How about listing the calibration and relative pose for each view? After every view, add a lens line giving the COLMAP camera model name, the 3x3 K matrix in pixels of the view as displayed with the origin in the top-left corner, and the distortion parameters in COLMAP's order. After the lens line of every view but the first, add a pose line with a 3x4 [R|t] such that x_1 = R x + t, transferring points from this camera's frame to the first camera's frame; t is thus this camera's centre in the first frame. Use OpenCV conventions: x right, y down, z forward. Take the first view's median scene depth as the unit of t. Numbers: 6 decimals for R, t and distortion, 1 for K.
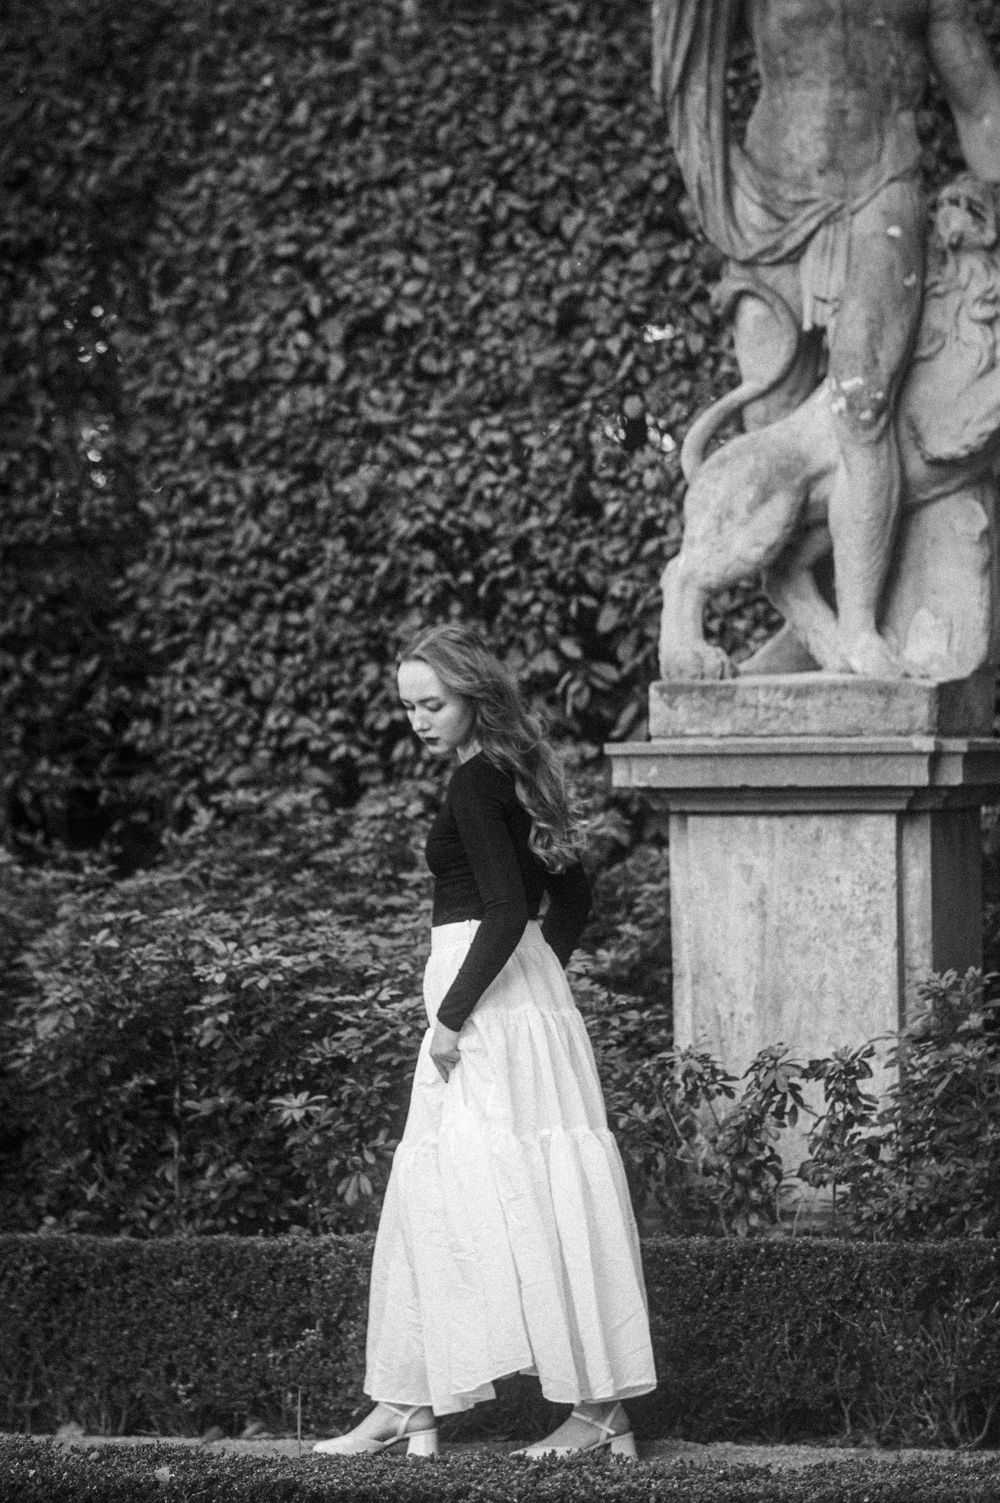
lens RADIAL K [[5590.1, 0, 501.6], [0, 5590.1, 752.3], [0, 0, 1]] dist [-0.193549, 0.000000]
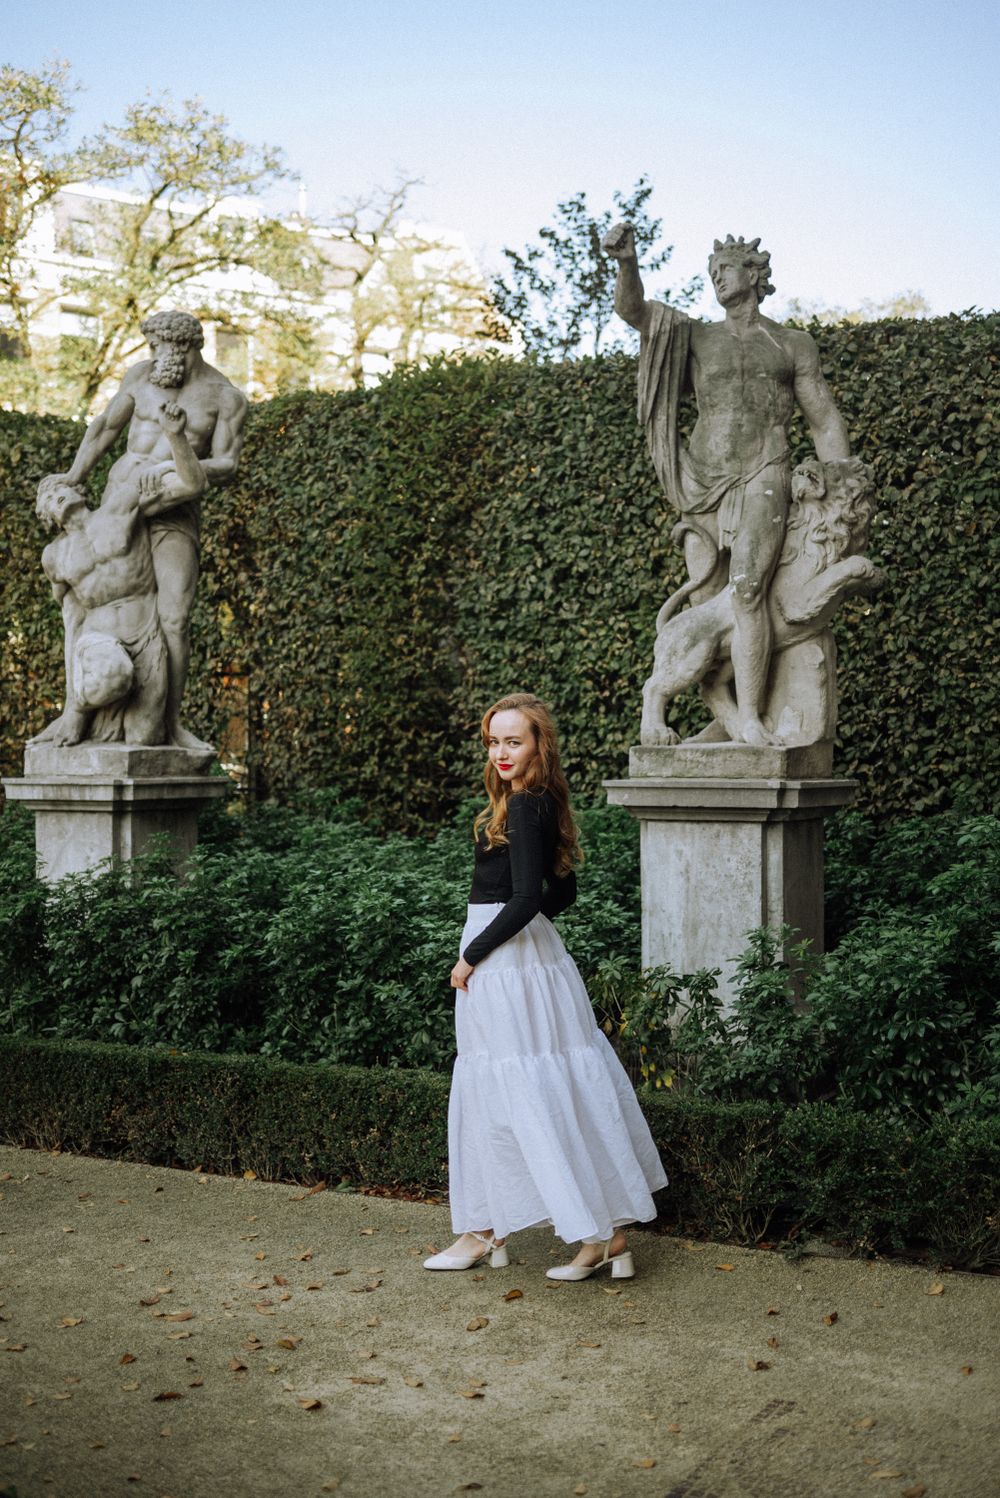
lens RADIAL K [[1699.0, 0, 488.8], [0, 1699.0, 739.2], [0, 0, 1]] dist [-0.012269, 0.000000]
pose [[0.978614, 0.008195, -0.205540, 0.079516], [-0.011078, 0.999856, -0.012880, -0.006139], [0.205405, 0.014882, 0.978564, 0.383101]]
